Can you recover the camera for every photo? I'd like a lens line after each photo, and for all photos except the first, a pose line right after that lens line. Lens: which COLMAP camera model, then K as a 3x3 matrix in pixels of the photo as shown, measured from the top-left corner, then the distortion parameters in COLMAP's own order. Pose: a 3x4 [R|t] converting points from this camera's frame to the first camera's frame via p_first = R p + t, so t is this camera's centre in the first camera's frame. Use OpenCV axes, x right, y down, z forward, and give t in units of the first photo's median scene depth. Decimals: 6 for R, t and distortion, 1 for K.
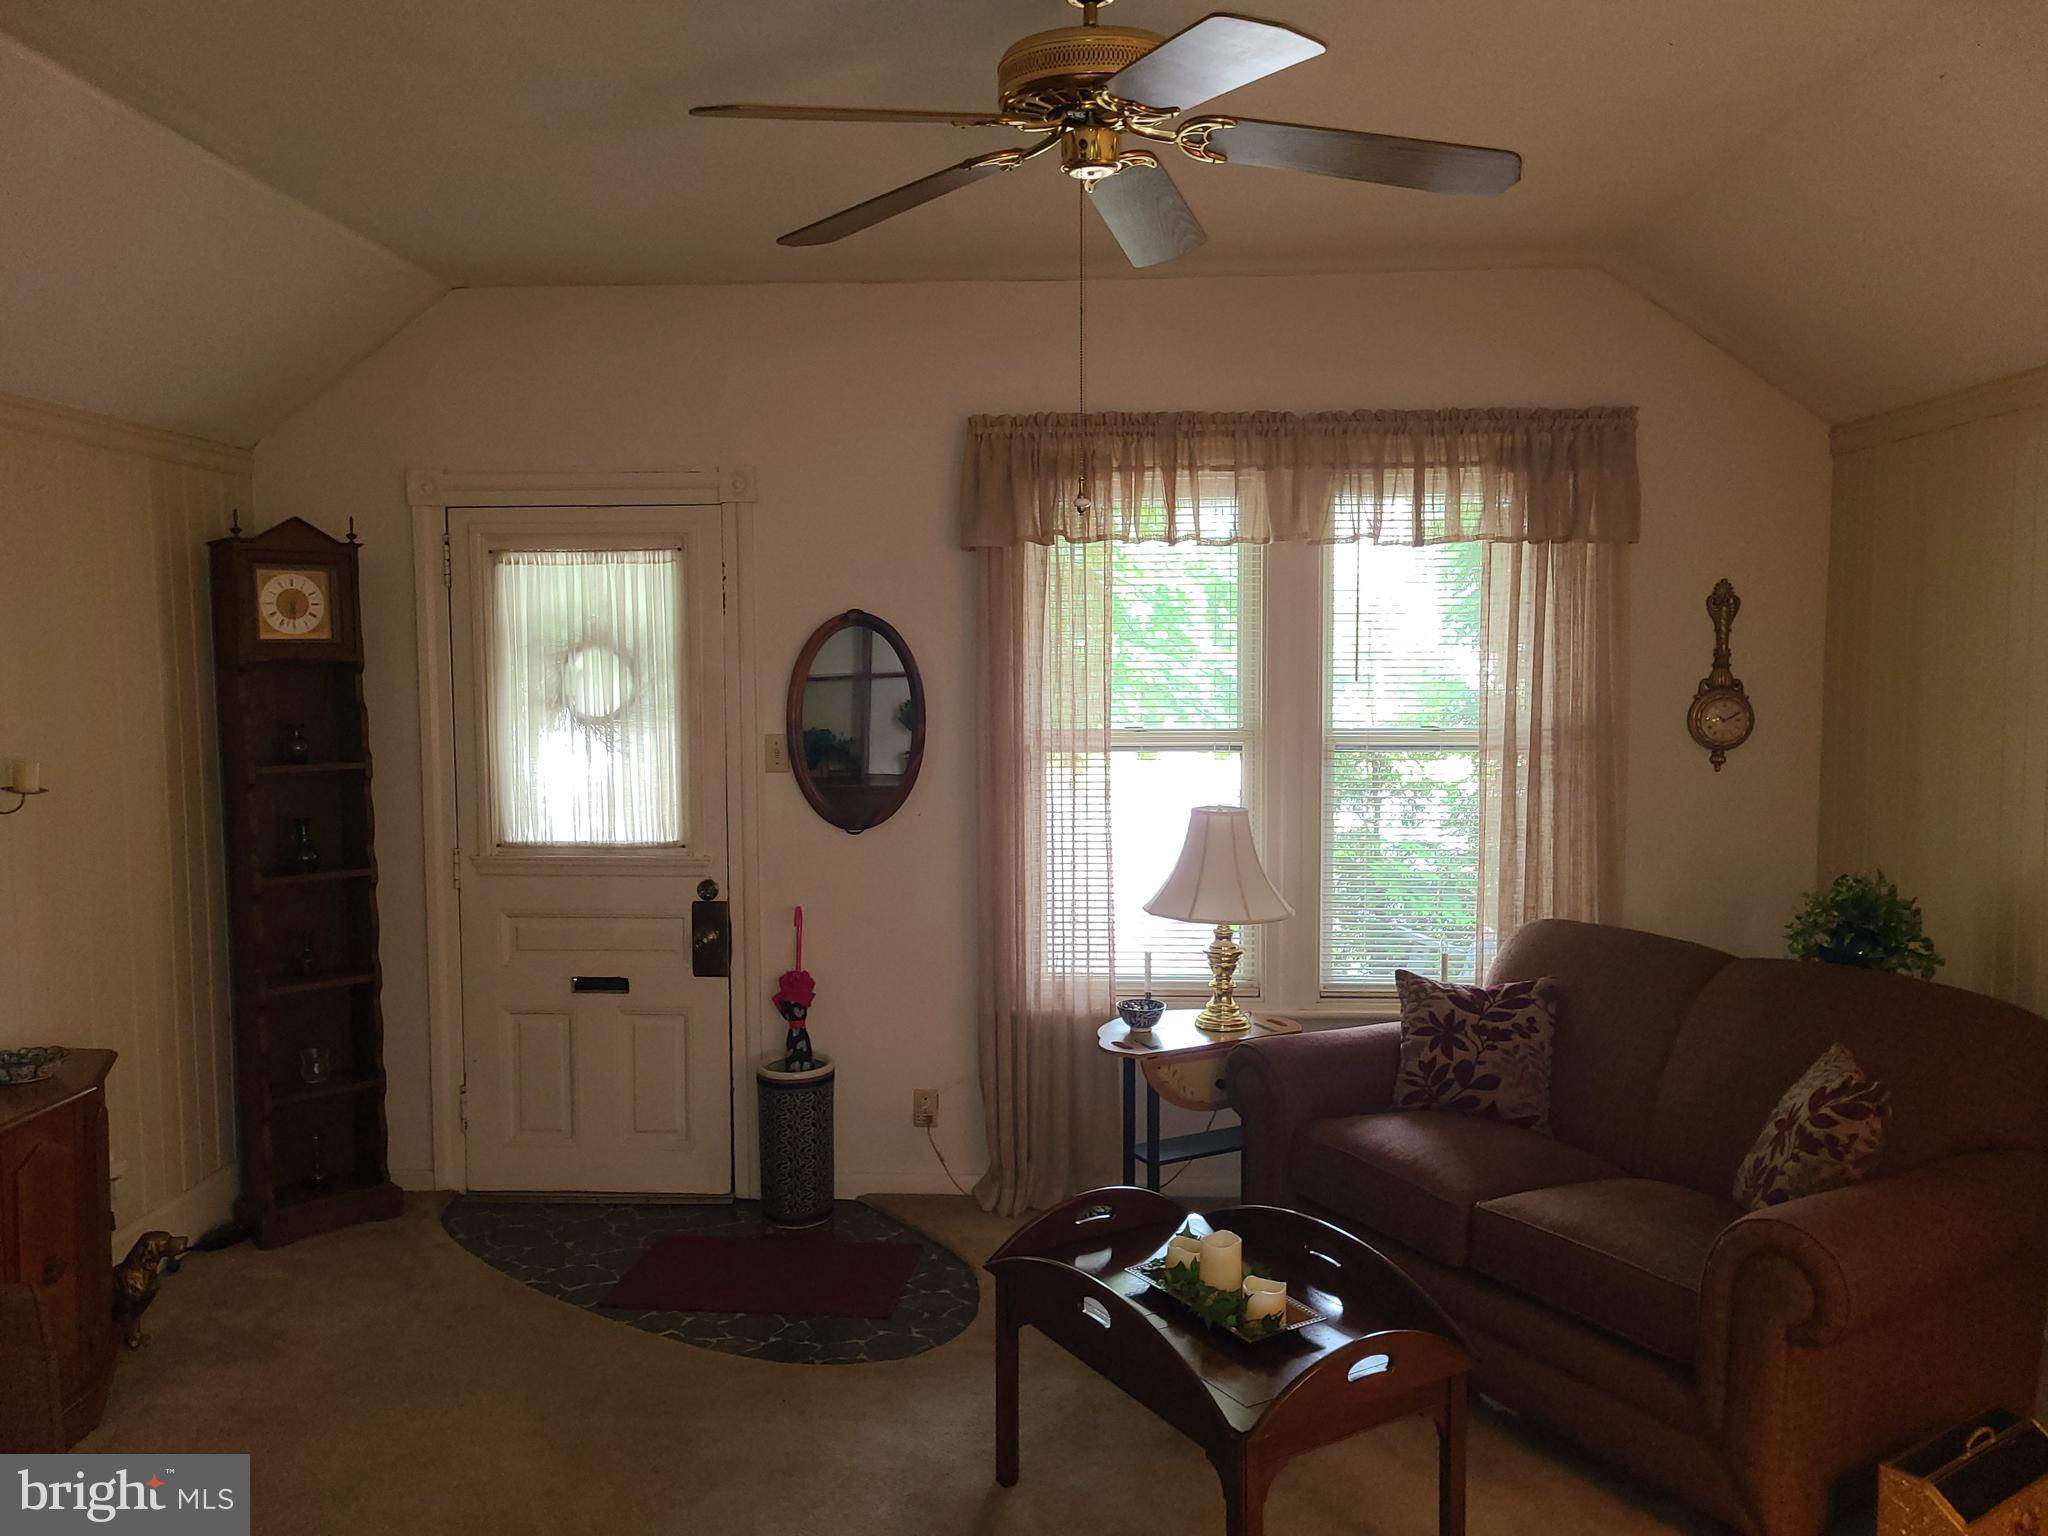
lens RADIAL K [[1521.1, 0, 998.0], [0, 1521.1, 764.1], [0, 0, 1]] dist [0.069607, -0.057277]
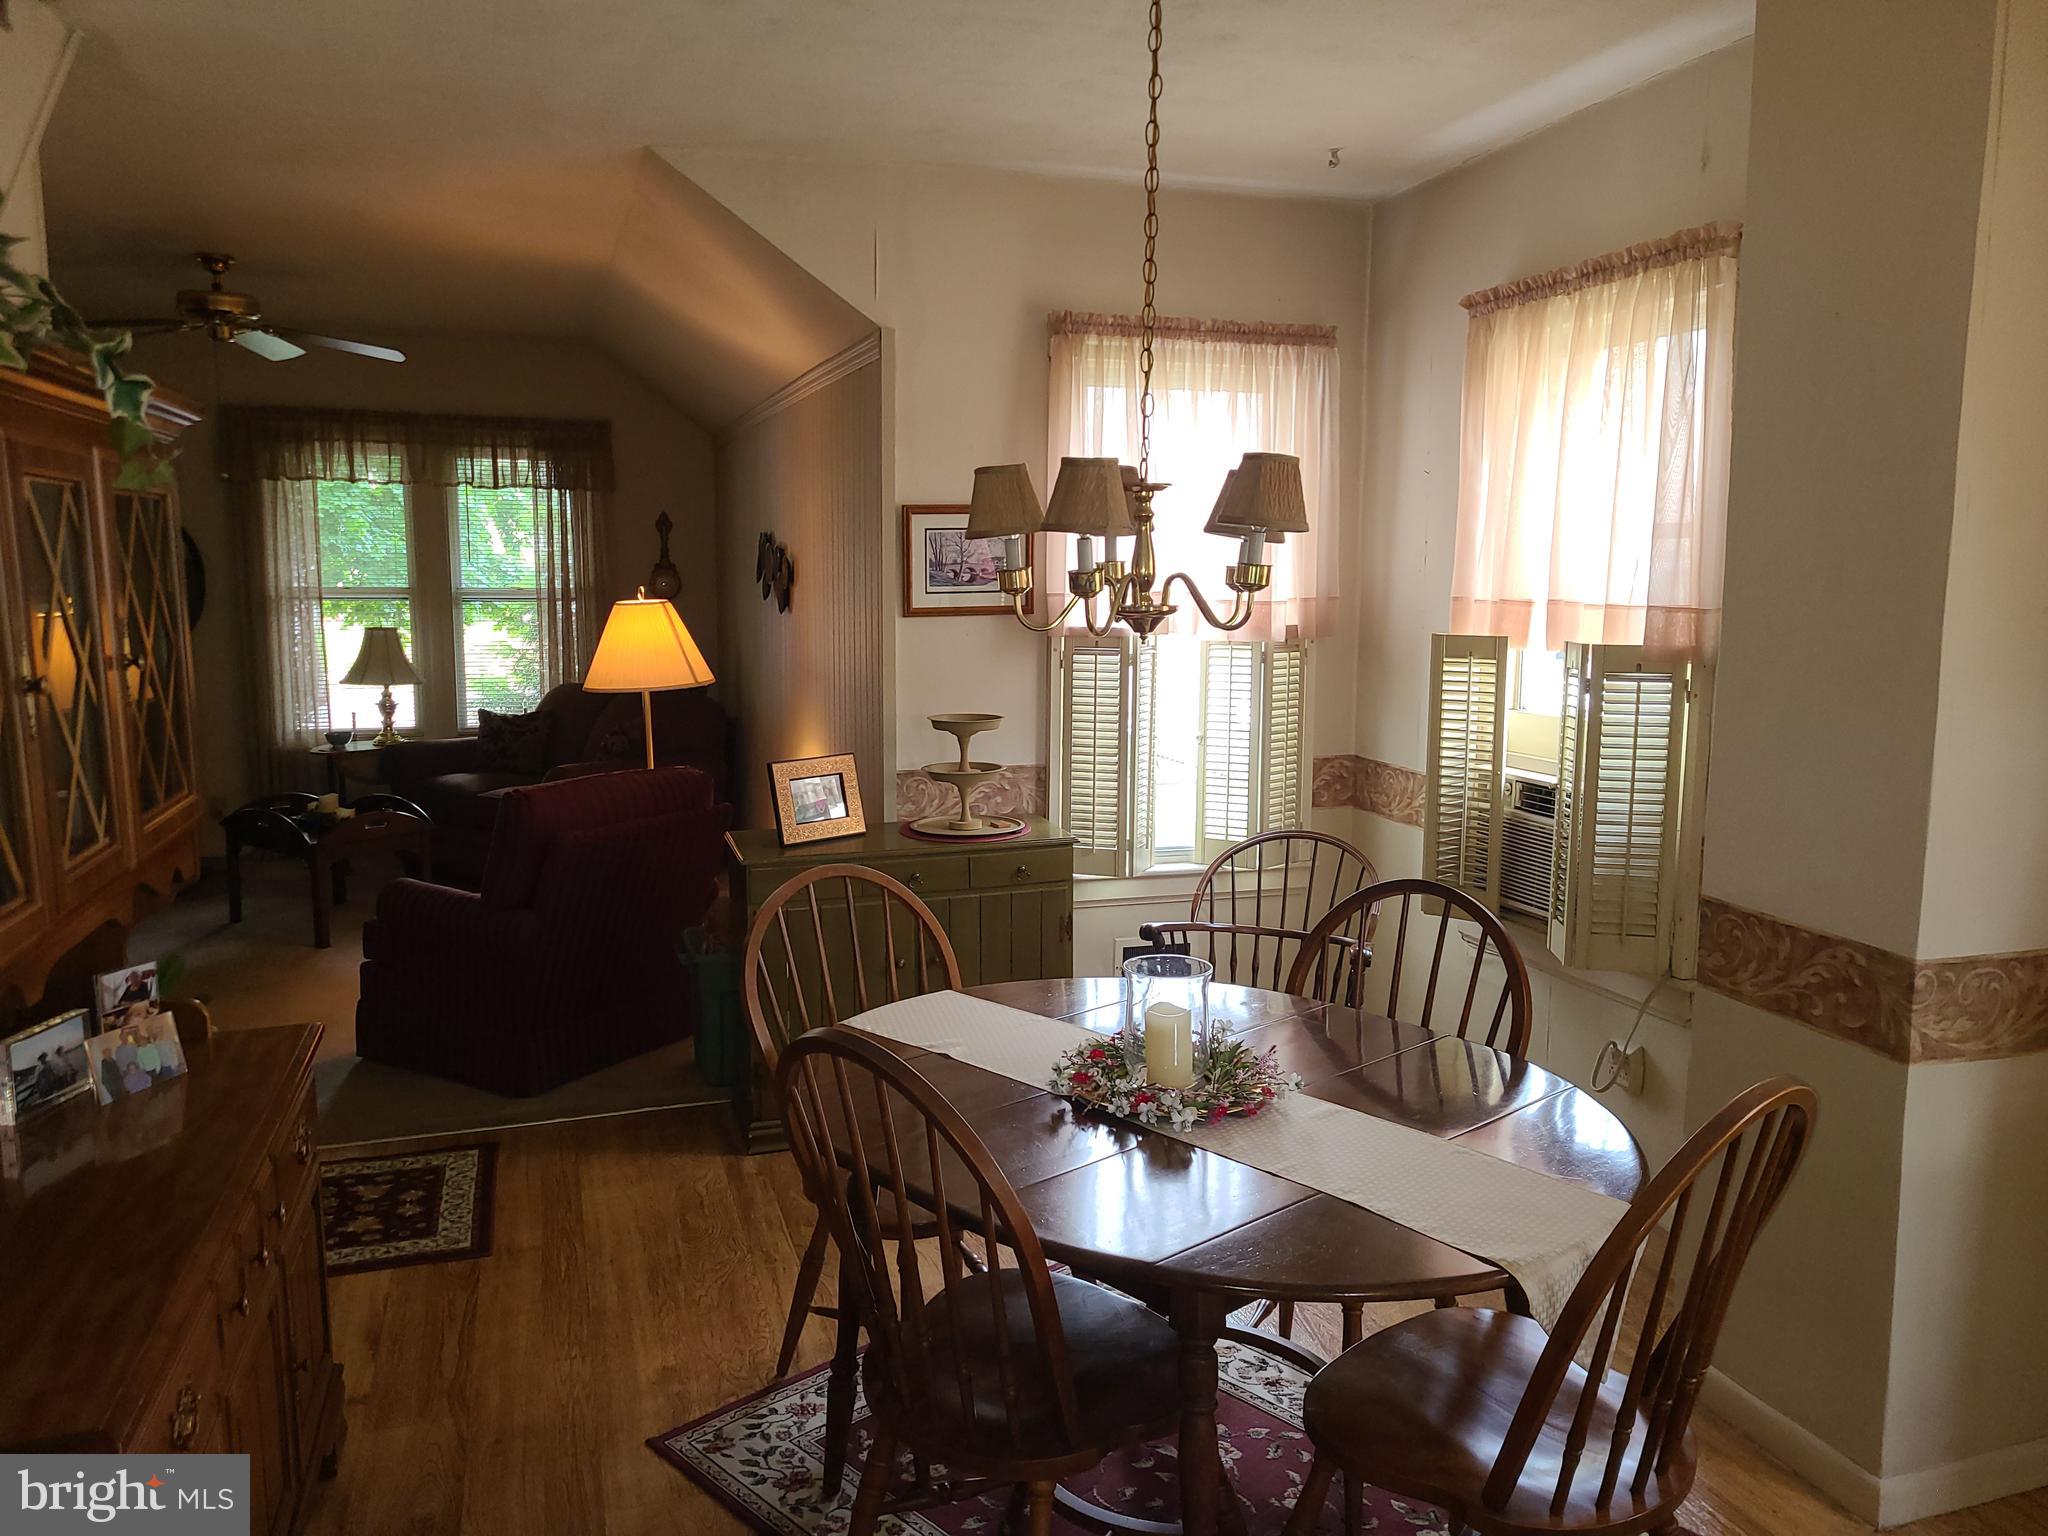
lens RADIAL K [[1521.1, 0, 999.3], [0, 1521.1, 758.3], [0, 0, 1]] dist [0.069607, -0.057277]
pose [[0.937614, -0.034208, 0.345992, 0.187841], [0.015570, 0.998281, 0.056505, 0.089456], [-0.347330, -0.047593, 0.936534, -0.979690]]
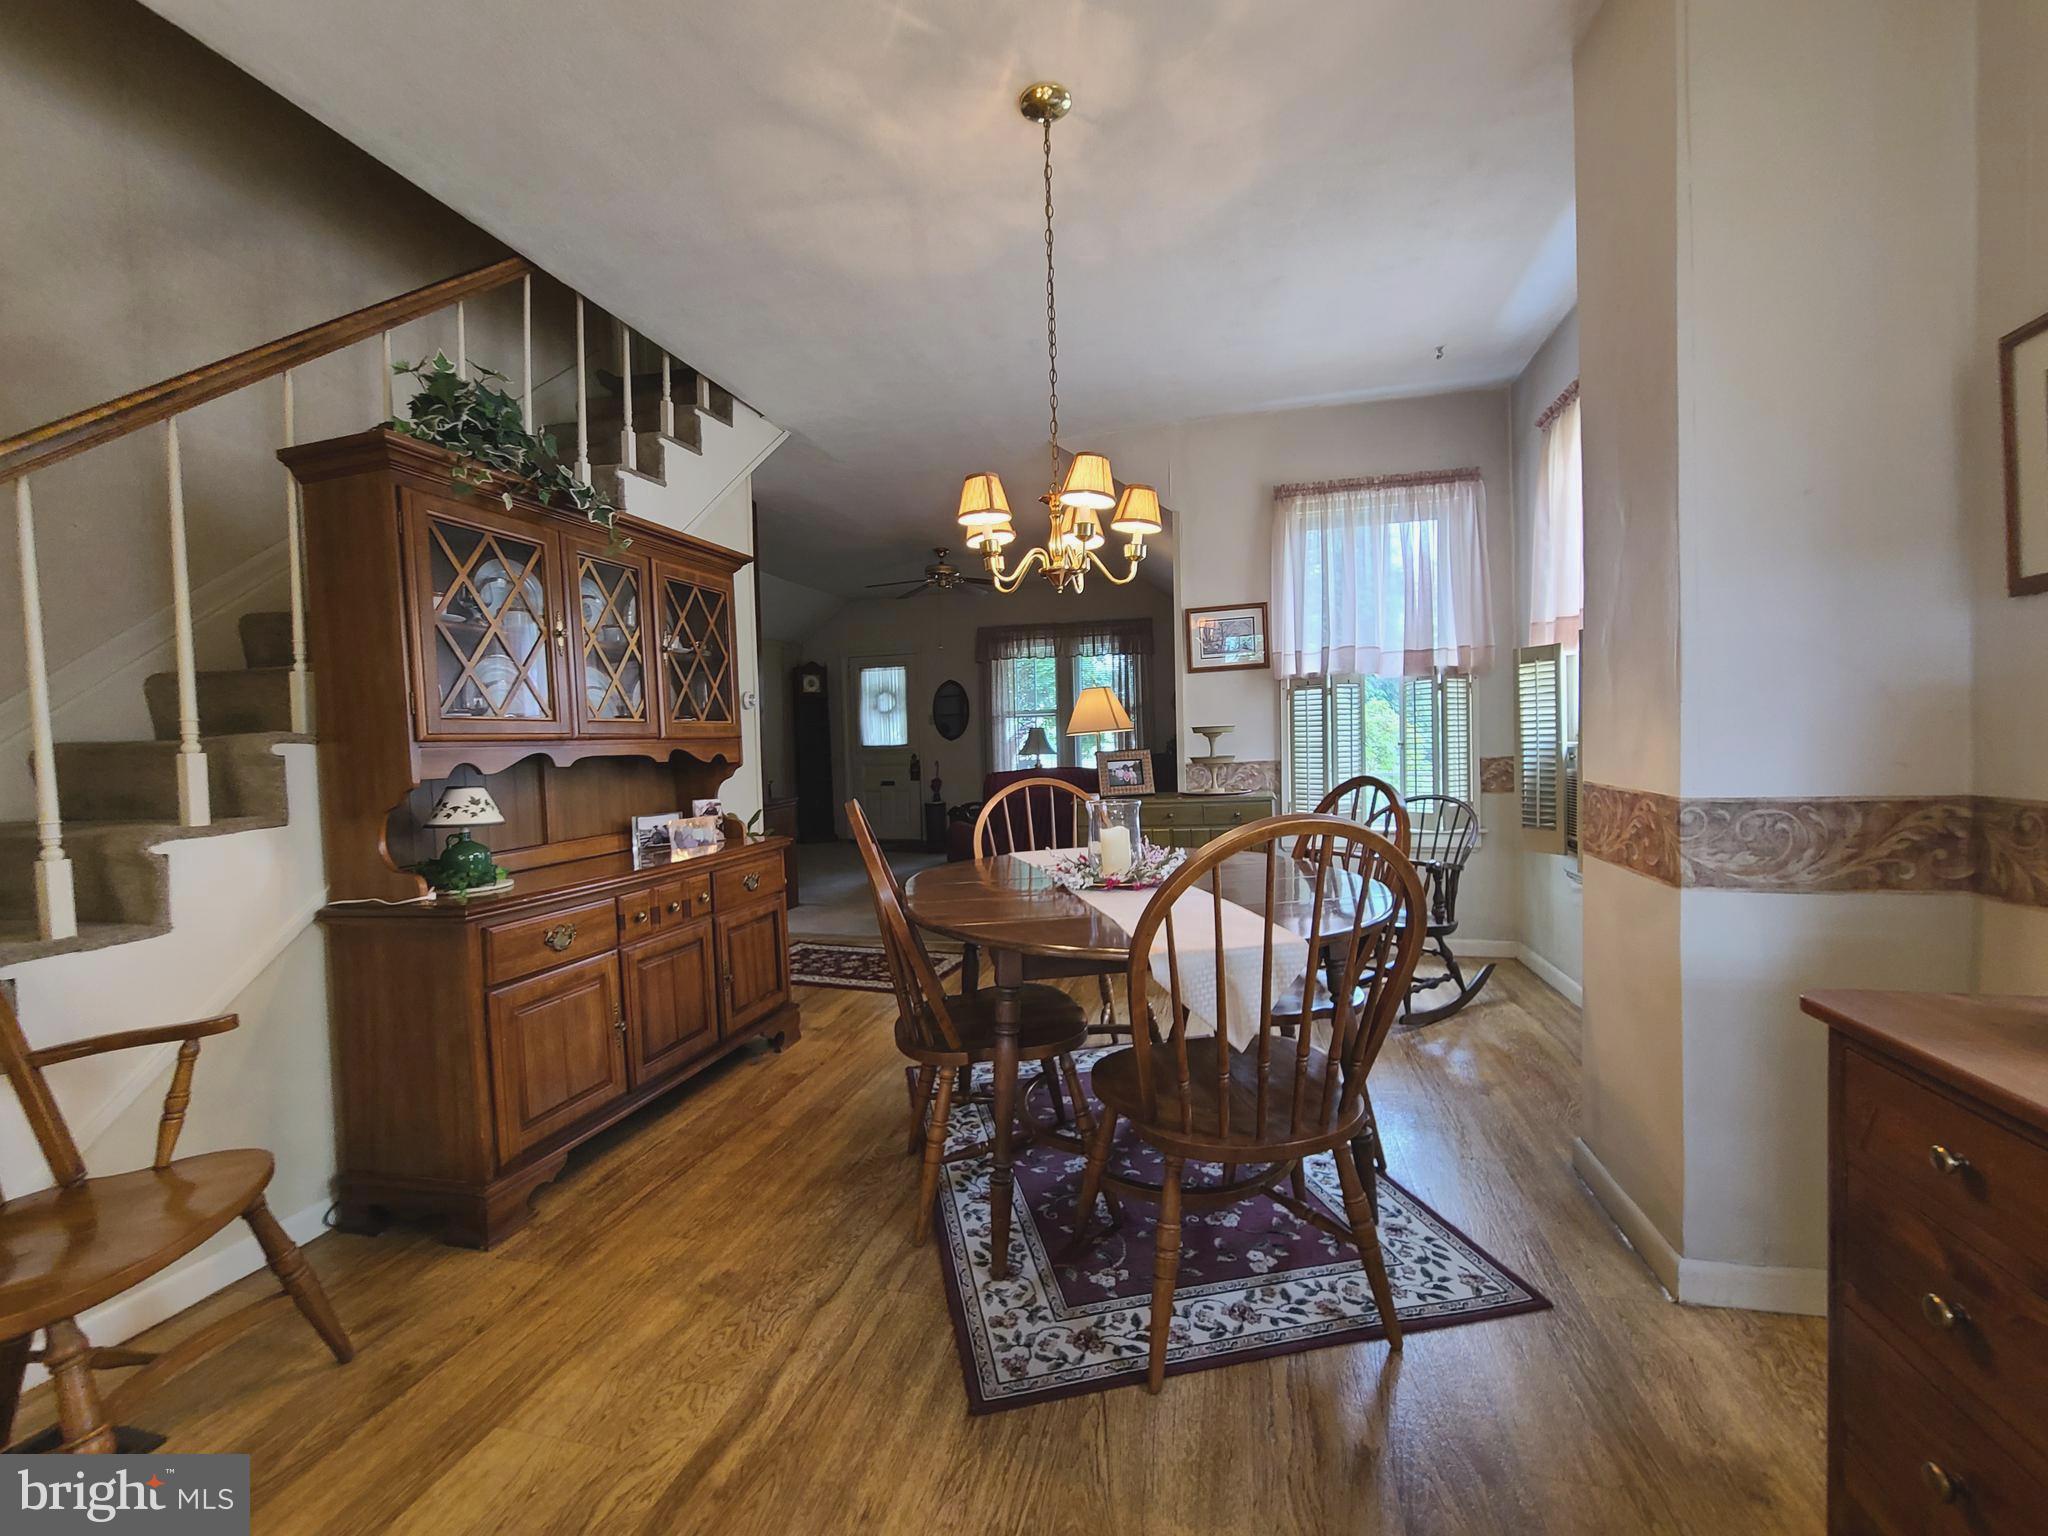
lens RADIAL K [[831.5, 0, 1030.7], [0, 831.5, 762.6], [0, 0, 1]] dist [0.001494, -0.002100]
pose [[0.982424, -0.015985, -0.185976, 0.486177], [0.007720, 0.998953, -0.045085, 0.198797], [0.186502, 0.042856, 0.981519, -0.975279]]
